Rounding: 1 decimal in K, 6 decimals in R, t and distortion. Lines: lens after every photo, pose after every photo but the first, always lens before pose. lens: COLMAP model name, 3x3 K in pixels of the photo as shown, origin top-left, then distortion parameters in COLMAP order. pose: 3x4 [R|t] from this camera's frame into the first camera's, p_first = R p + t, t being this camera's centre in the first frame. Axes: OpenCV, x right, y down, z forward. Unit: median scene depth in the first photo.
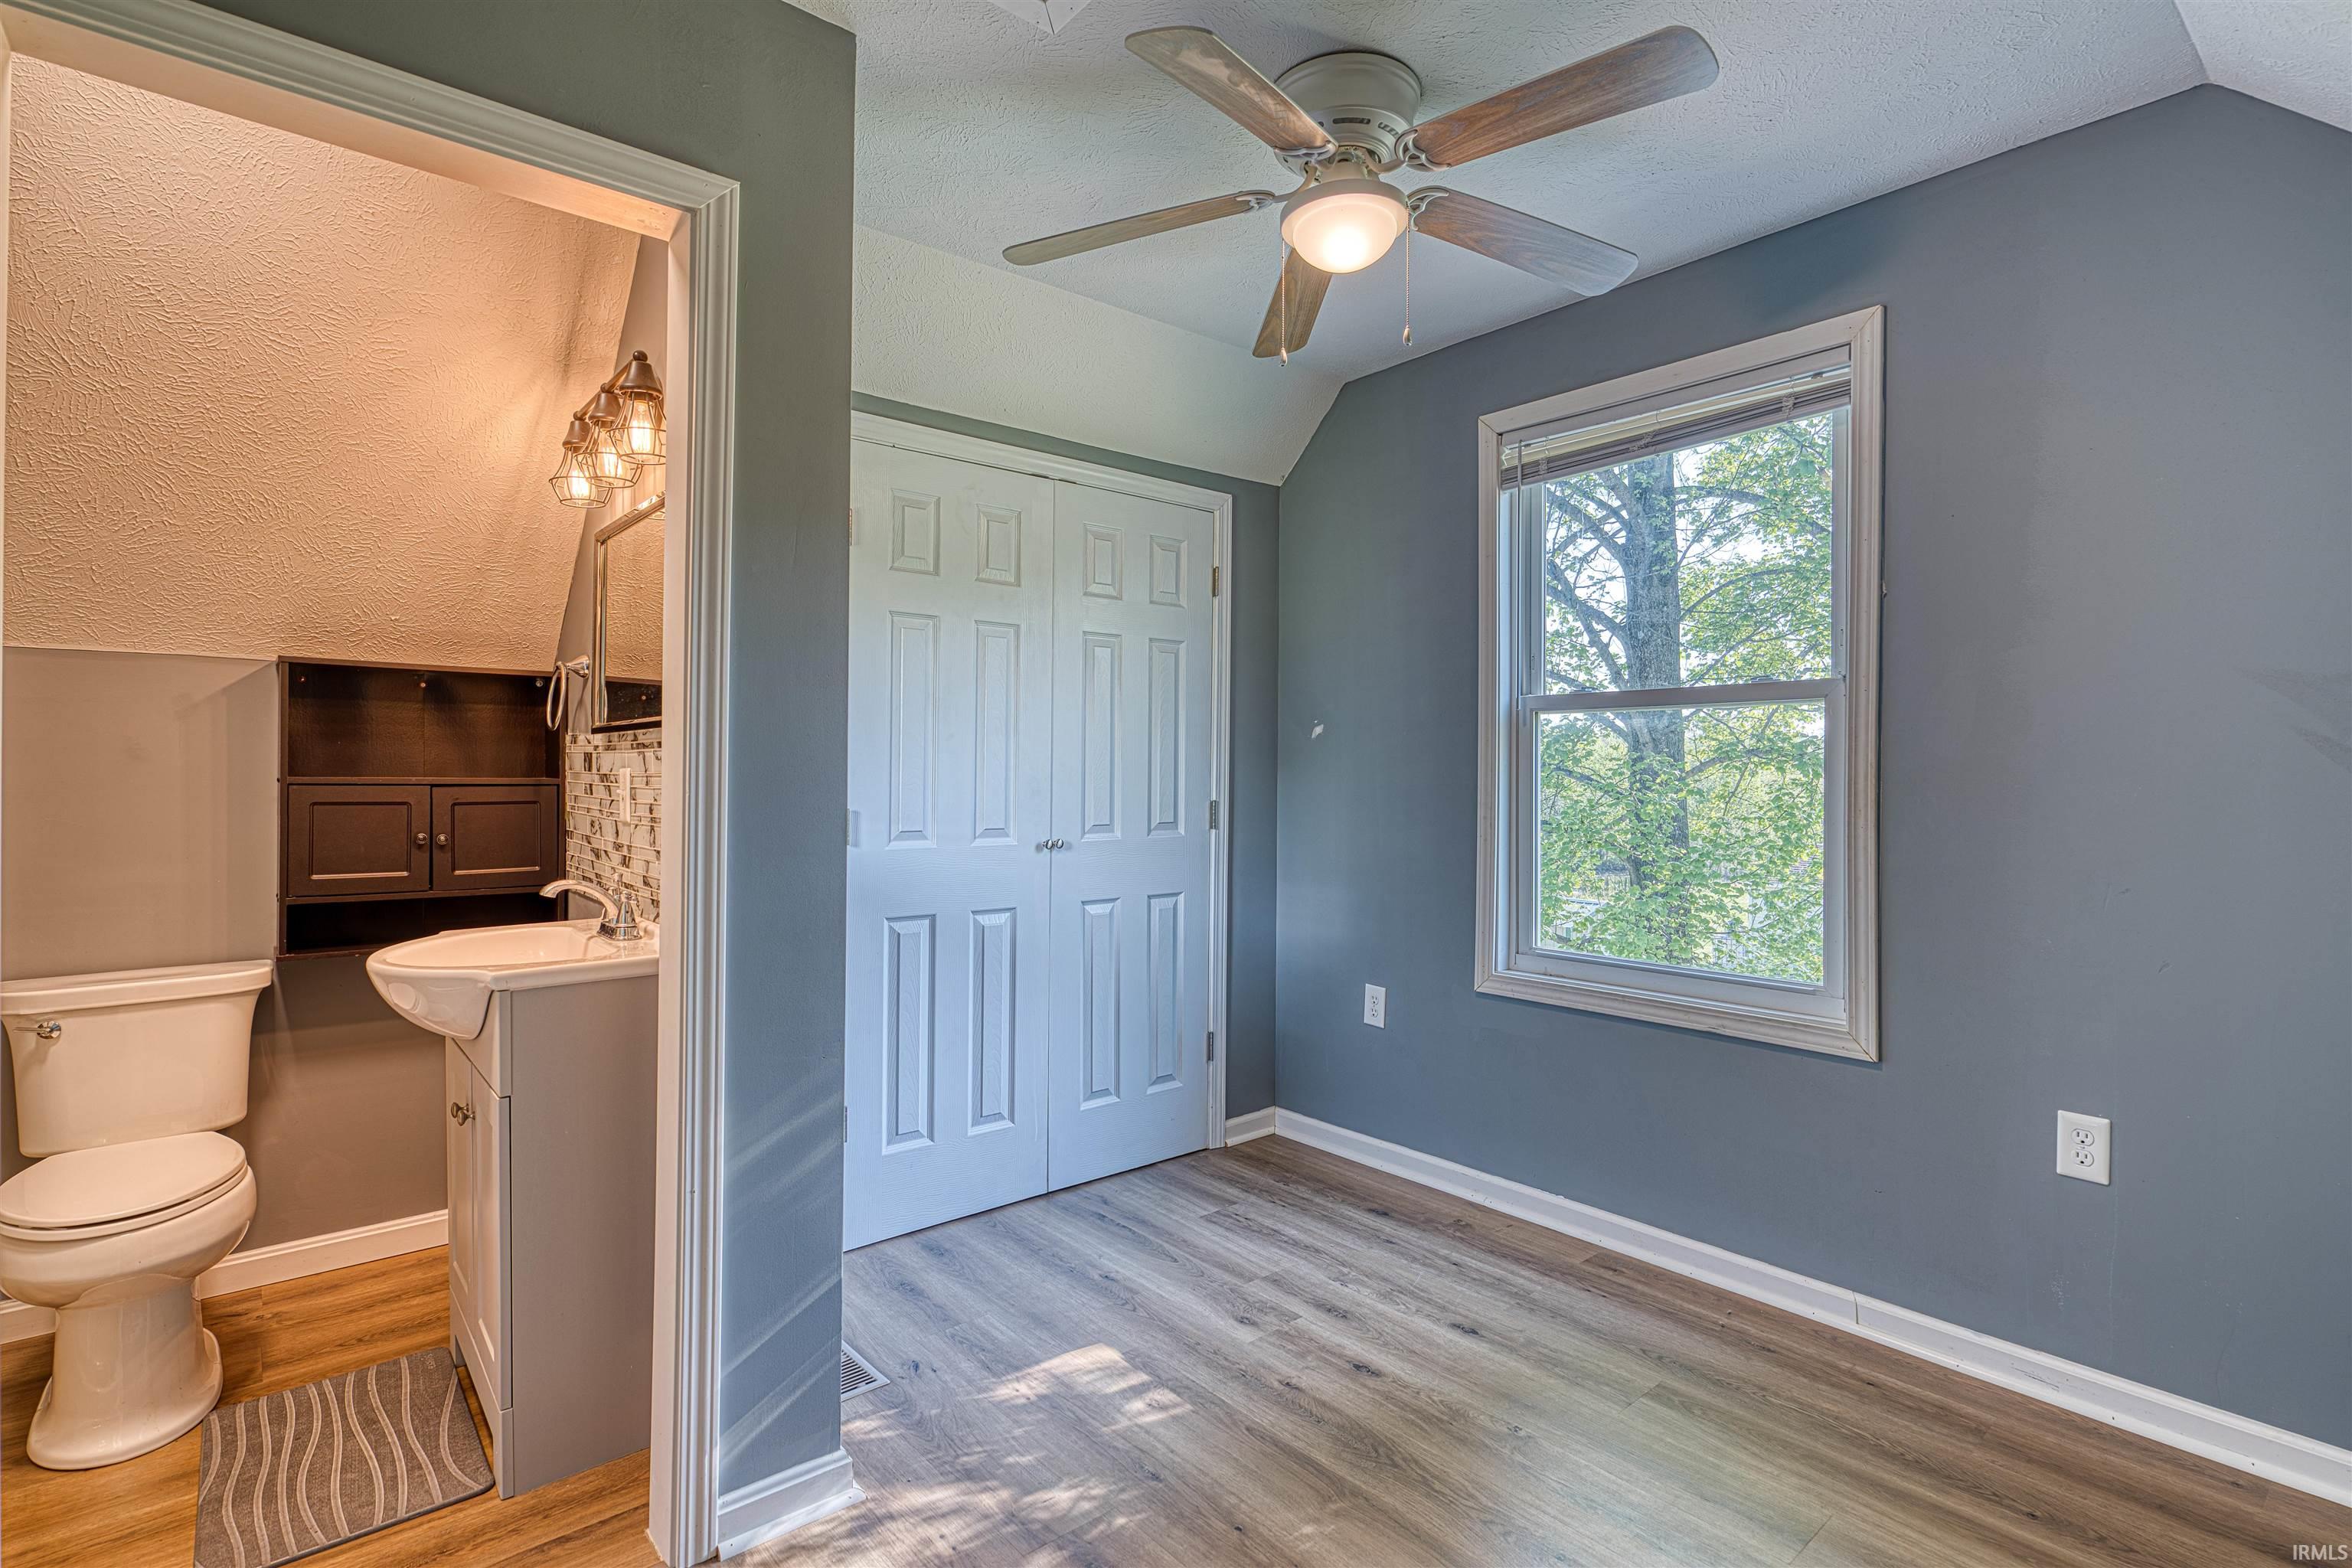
lens RADIAL K [[1113.3, 0, 1172.6], [0, 1113.3, 783.2], [0, 0, 1]] dist [-0.000012, -0.000115]
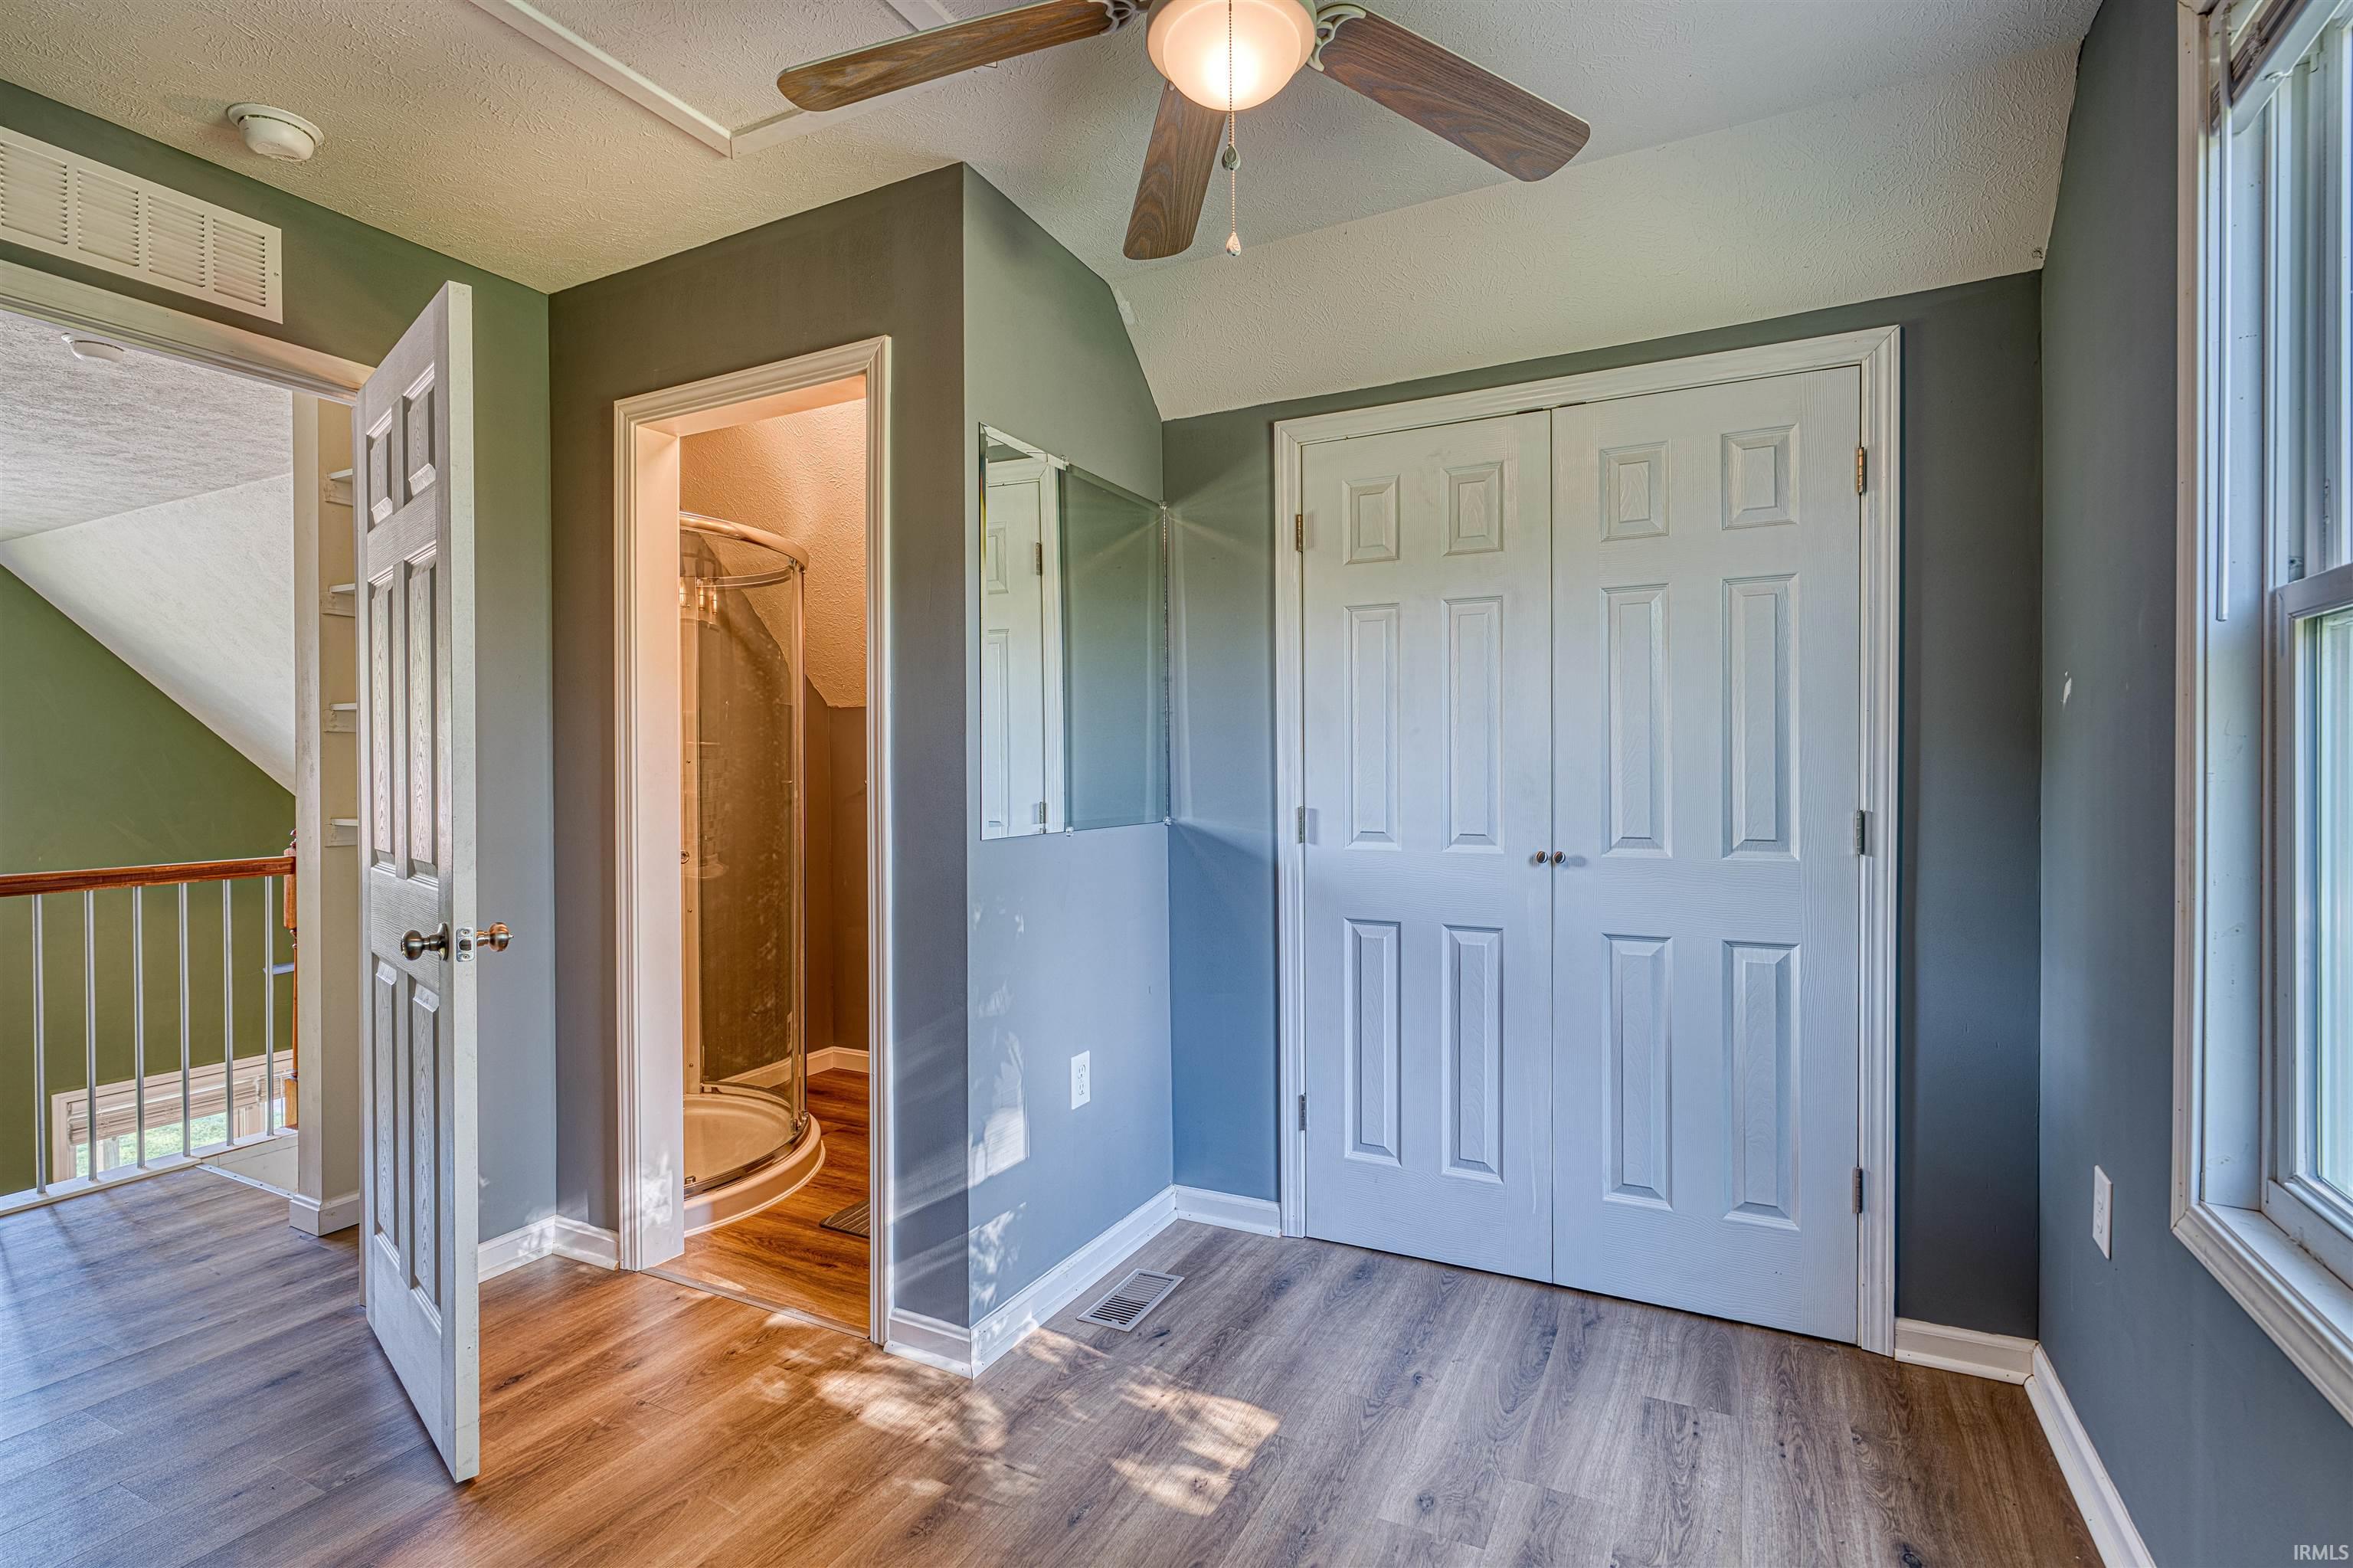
lens RADIAL K [[1113.8, 0, 1173.8], [0, 1113.8, 775.4], [0, 0, 1]] dist [-0.000012, -0.000115]
pose [[0.390404, -0.000088, -0.920644, 0.559384], [-0.001153, 0.999999, -0.000585, -0.004701], [0.920643, 0.001290, 0.390403, 0.446800]]
